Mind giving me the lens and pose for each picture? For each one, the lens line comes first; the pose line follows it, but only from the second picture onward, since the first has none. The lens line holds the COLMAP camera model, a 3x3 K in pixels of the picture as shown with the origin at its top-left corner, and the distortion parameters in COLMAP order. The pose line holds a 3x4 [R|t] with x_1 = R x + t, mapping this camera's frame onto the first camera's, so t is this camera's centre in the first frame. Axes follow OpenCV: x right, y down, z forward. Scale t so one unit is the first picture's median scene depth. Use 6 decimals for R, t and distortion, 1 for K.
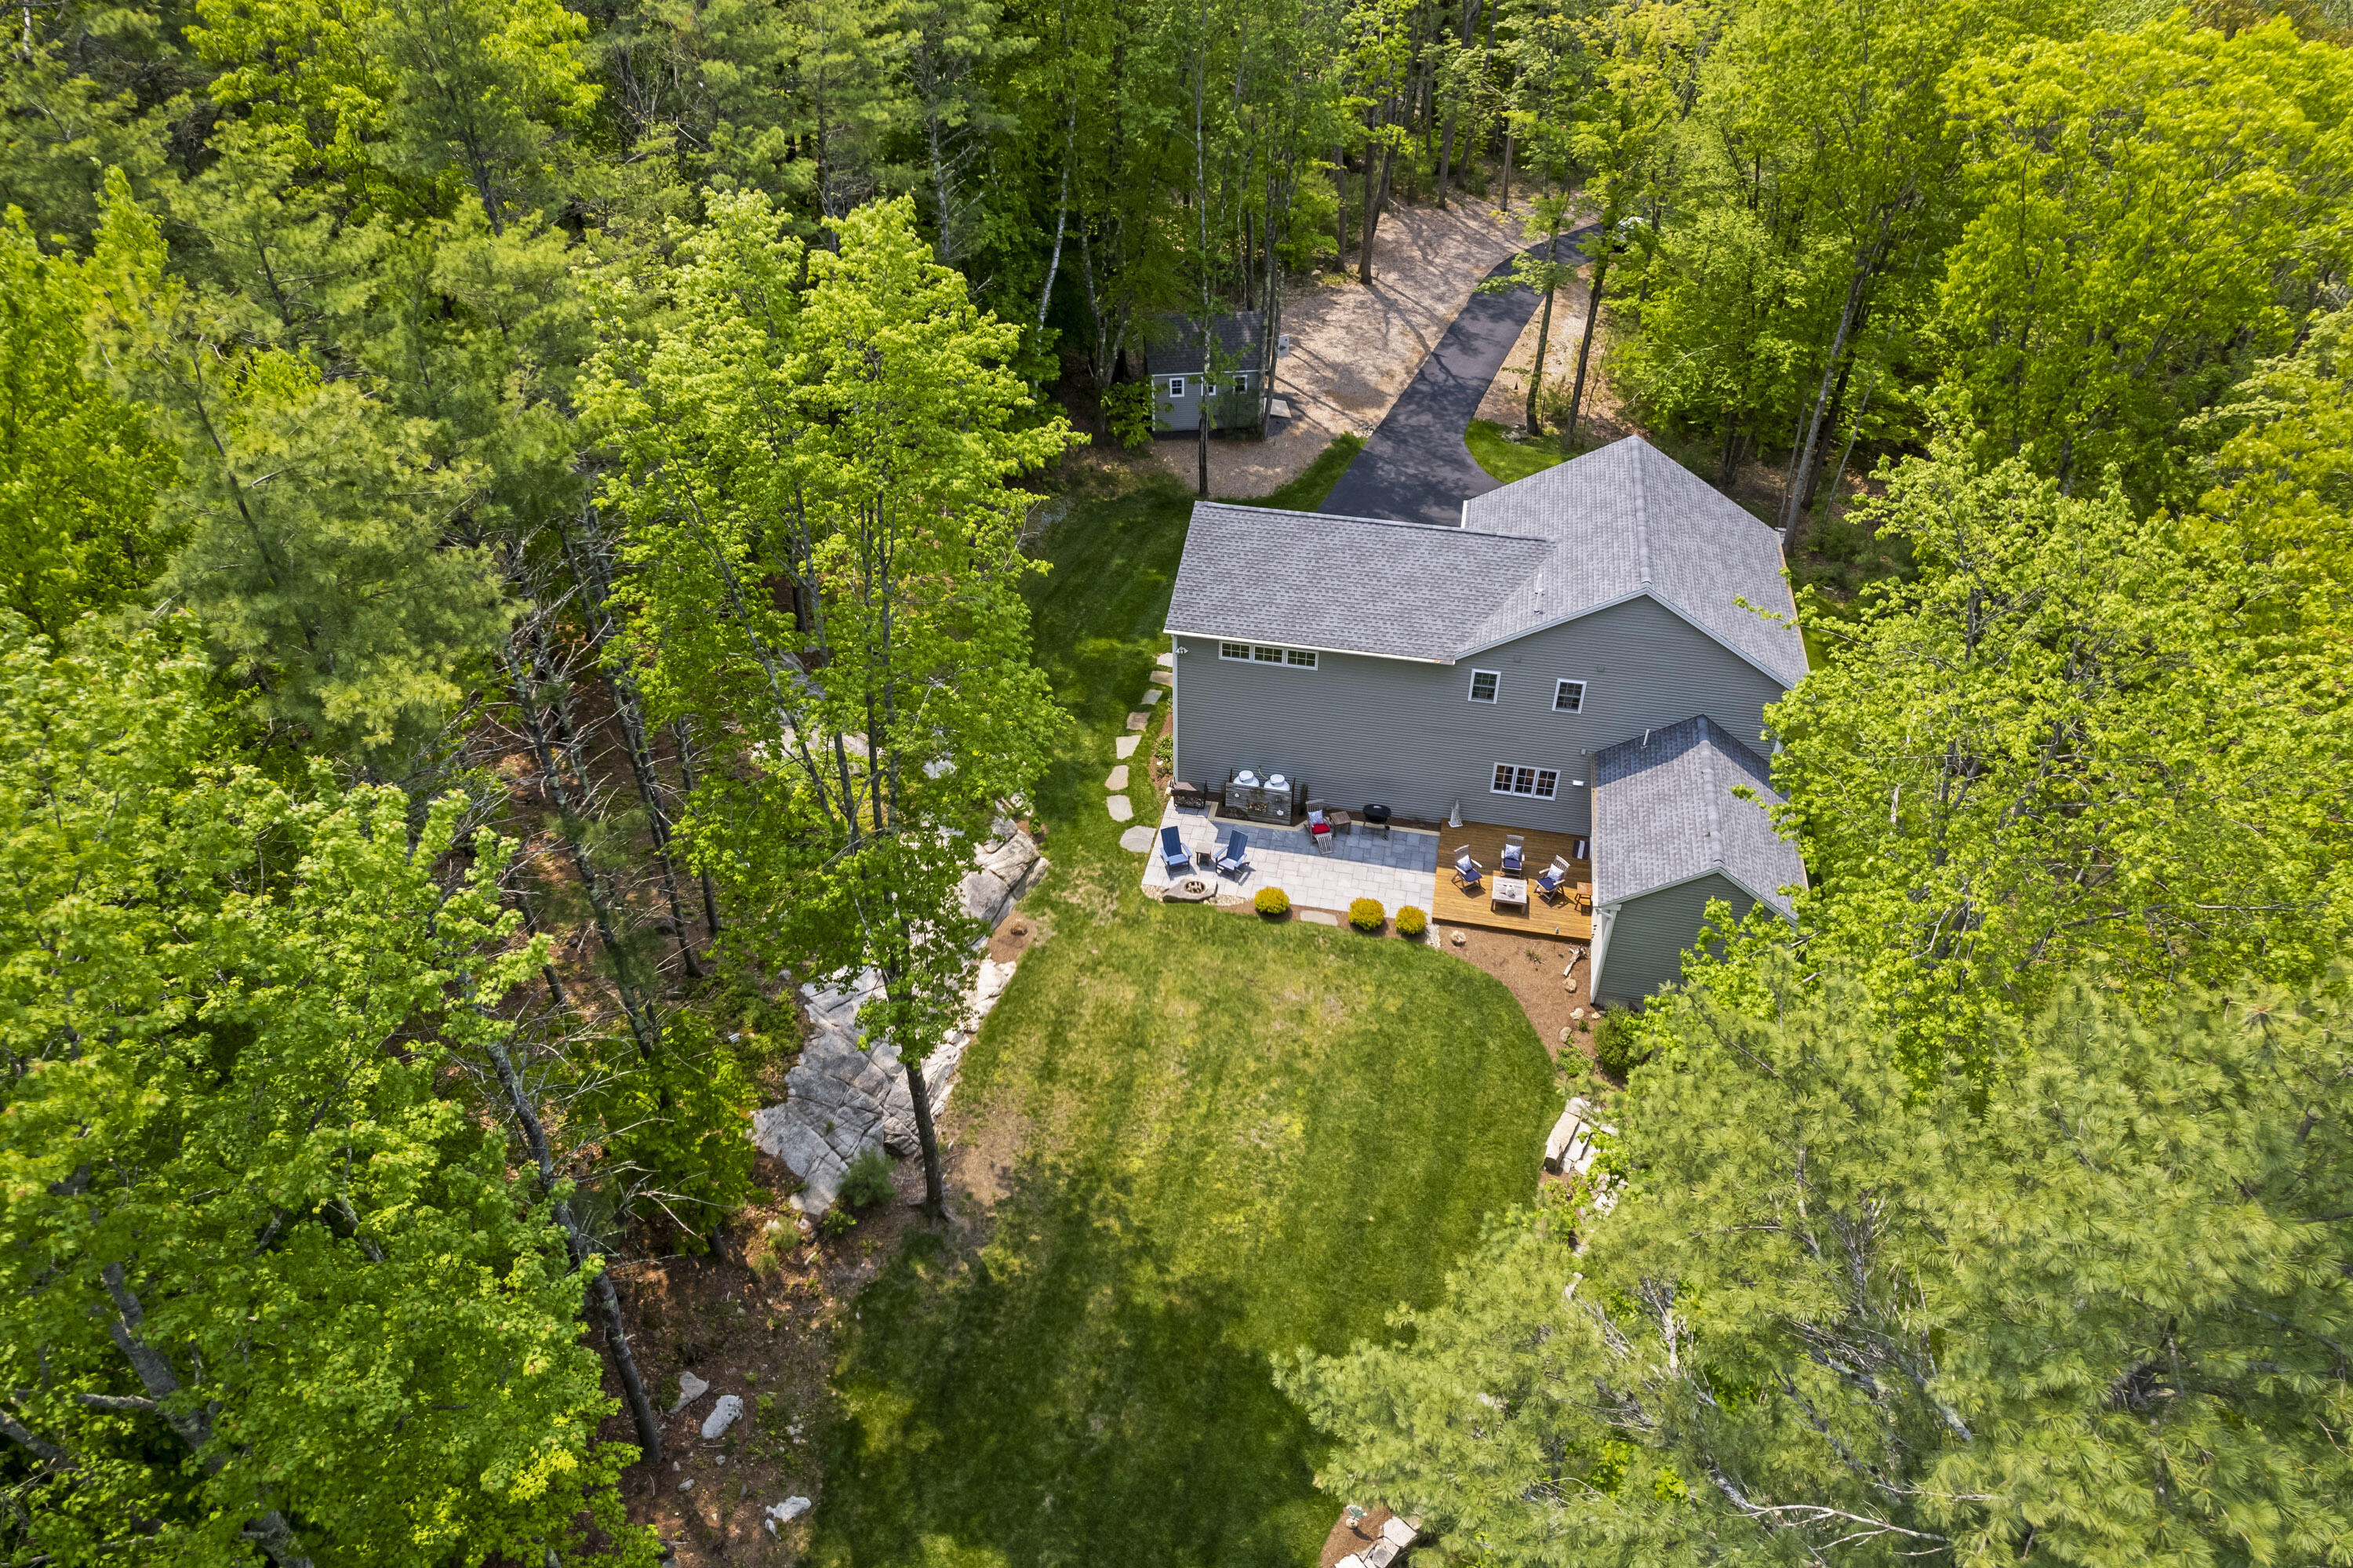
lens RADIAL K [[1511.6, 0, 1175.1], [0, 1511.6, 778.6], [0, 0, 1]] dist [0.005467, 0.004286]
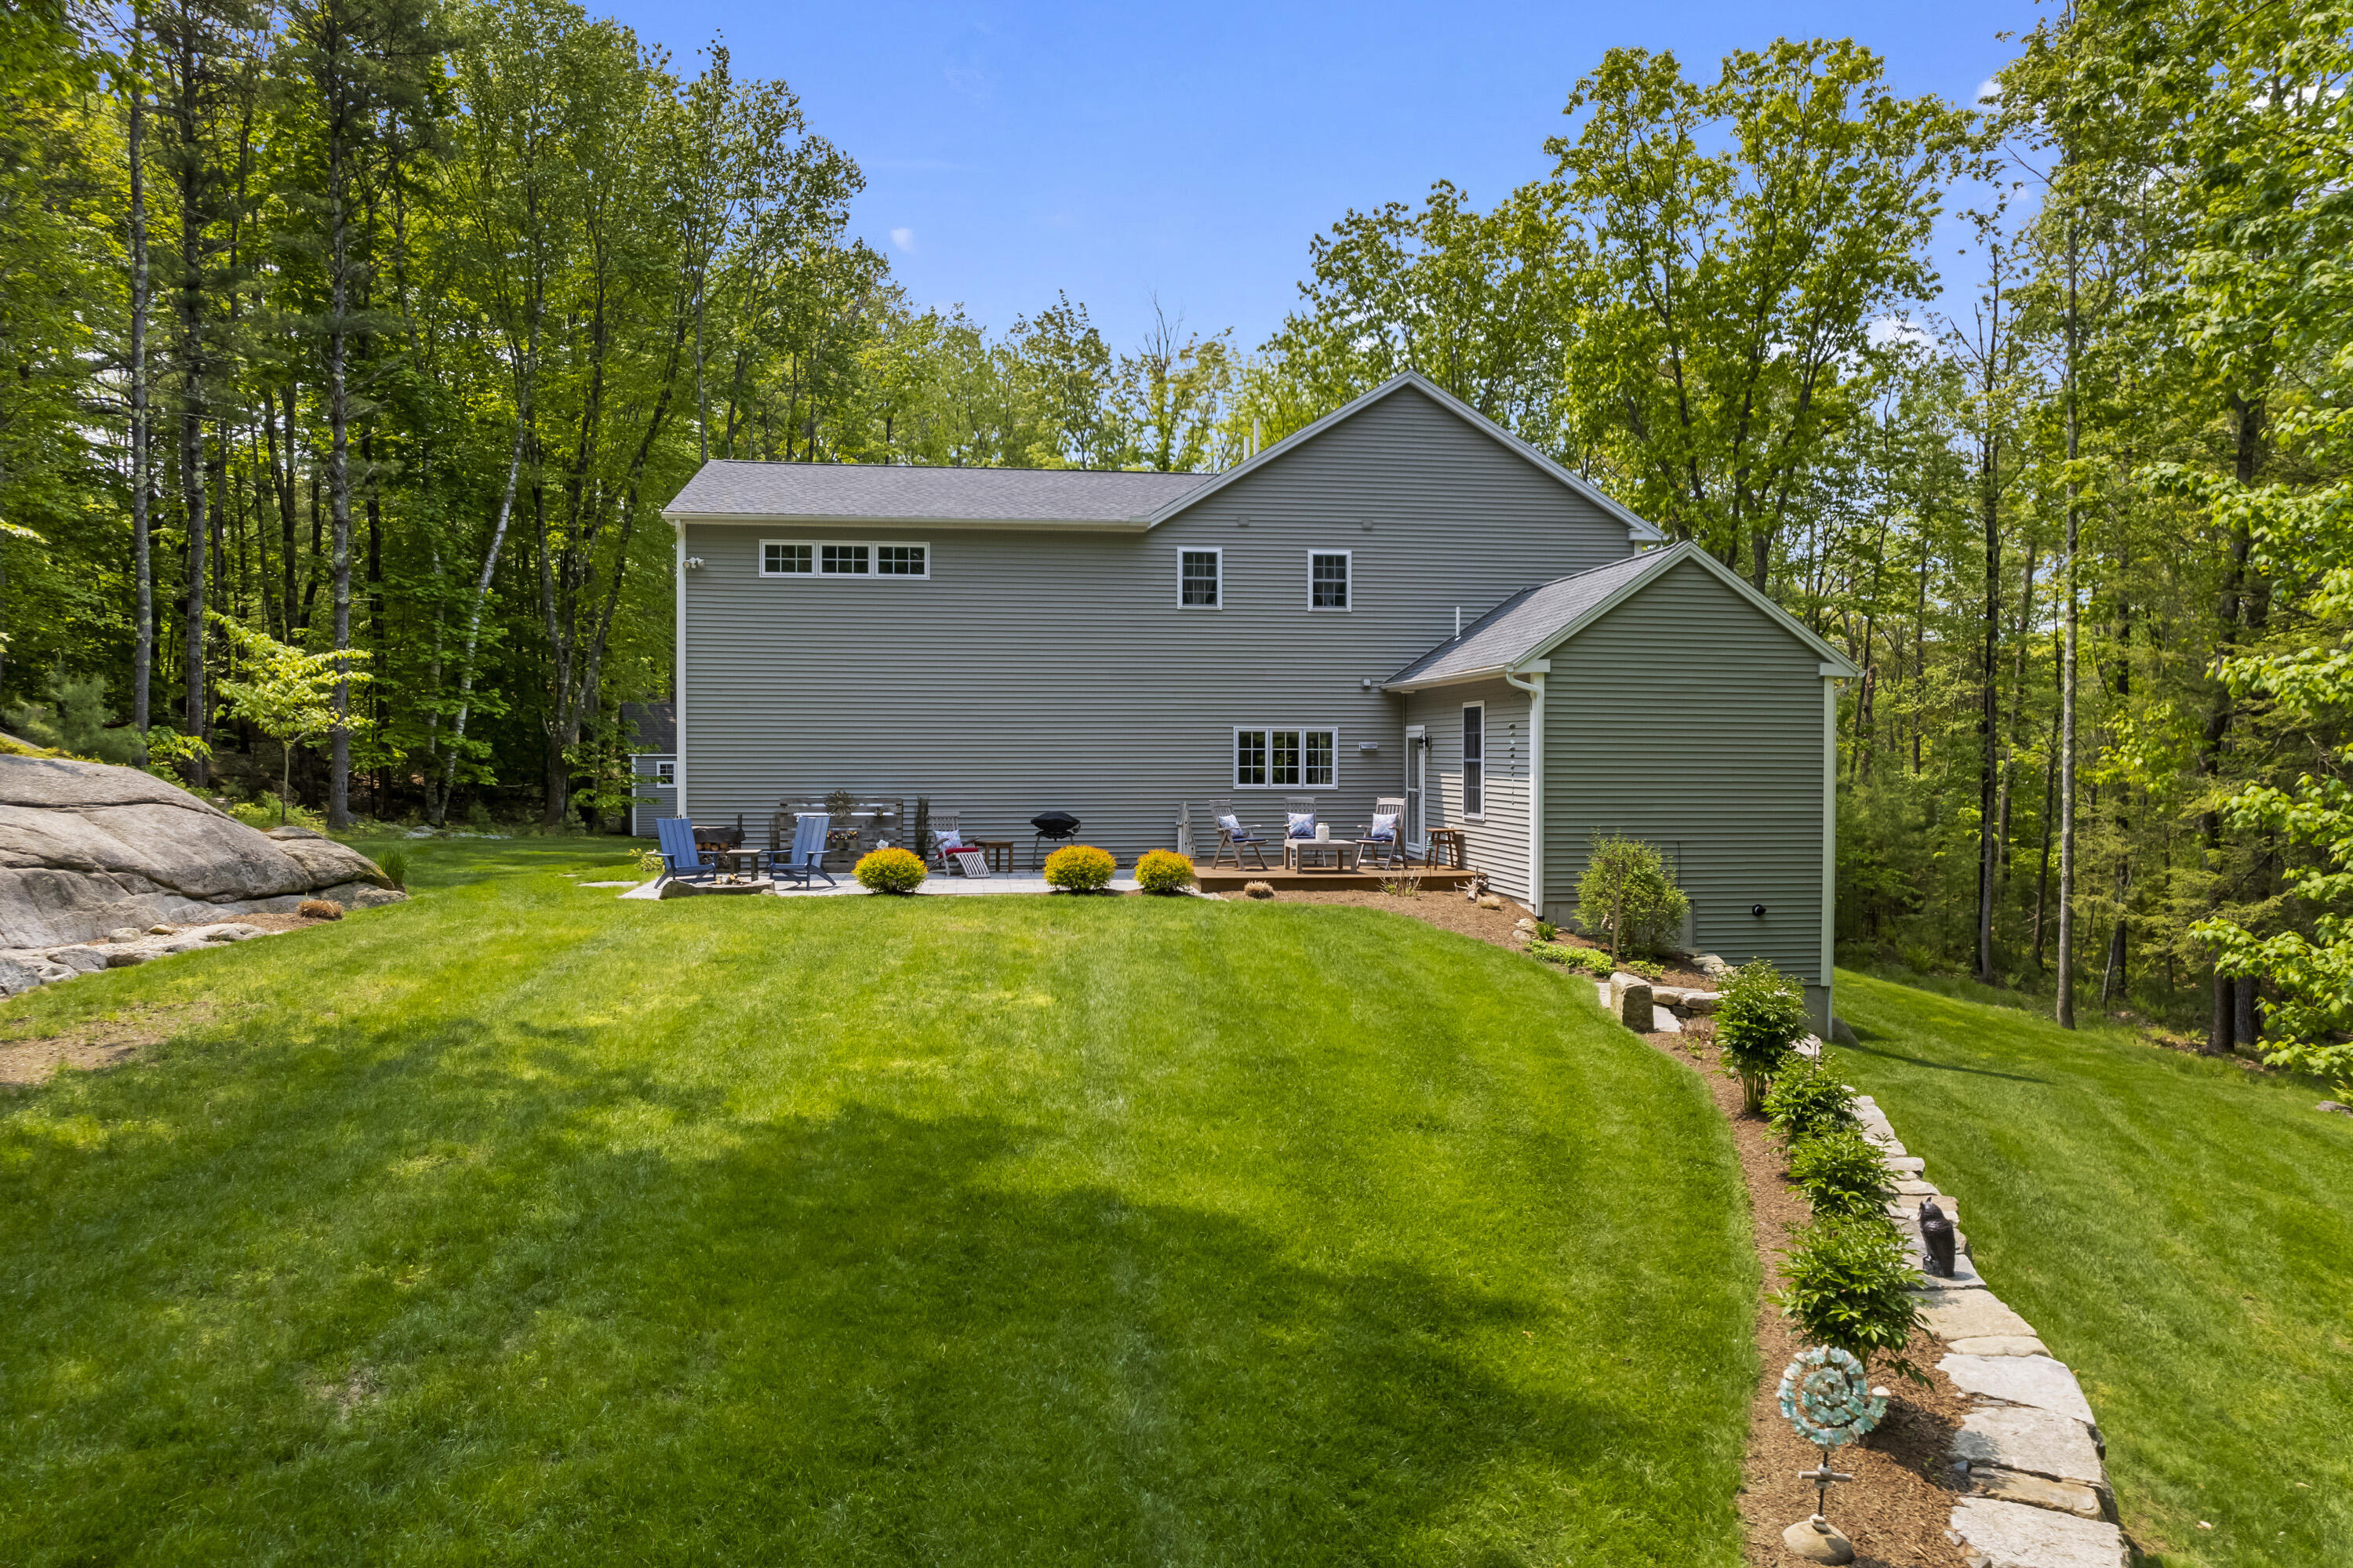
lens RADIAL K [[1511.6, 0, 1175.1], [0, 1511.6, 778.6], [0, 0, 1]] dist [0.005467, 0.004286]
pose [[0.944429, 0.002758, 0.328705, -0.012180], [0.201159, 0.786019, -0.584559, 0.372978], [-0.259981, 0.618196, 0.741784, 0.589719]]
